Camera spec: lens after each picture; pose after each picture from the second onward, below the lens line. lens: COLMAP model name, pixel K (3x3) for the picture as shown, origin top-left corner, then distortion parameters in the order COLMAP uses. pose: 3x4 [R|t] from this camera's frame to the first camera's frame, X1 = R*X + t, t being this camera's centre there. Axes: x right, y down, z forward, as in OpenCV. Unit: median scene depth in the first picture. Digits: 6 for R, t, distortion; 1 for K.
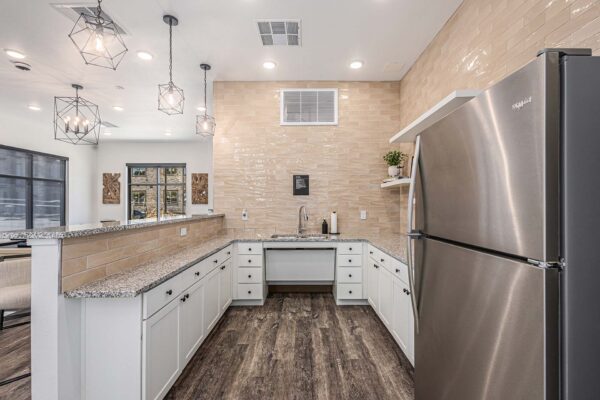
lens RADIAL K [[277.9, 0, 304.2], [0, 277.9, 198.5], [0, 0, 1]] dist [0.014248, 0.000683]
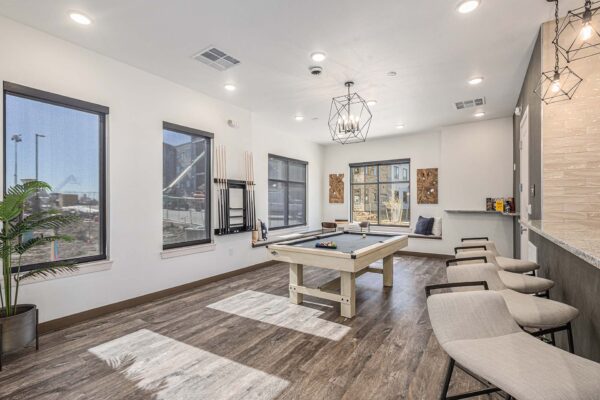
lens RADIAL K [[277.9, 0, 305.4], [0, 277.9, 199.0], [0, 0, 1]] dist [0.014248, 0.000683]
pose [[0.832231, -0.004195, -0.554413, -0.427887], [0.009786, 0.999927, 0.007124, -0.008452], [0.554343, -0.011354, 0.832211, 0.118240]]
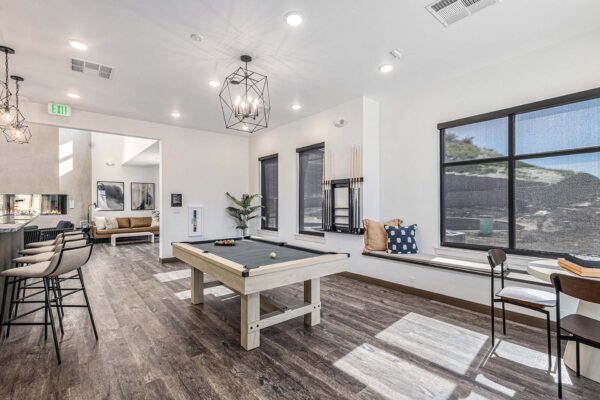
lens RADIAL K [[277.9, 0, 299.9], [0, 277.9, 199.4], [0, 0, 1]] dist [0.014248, 0.000683]
pose [[-0.772871, 0.010425, -0.634478, -0.459044], [0.027006, 0.999500, -0.016474, 0.023429], [0.633988, -0.029867, -0.772766, 2.336766]]
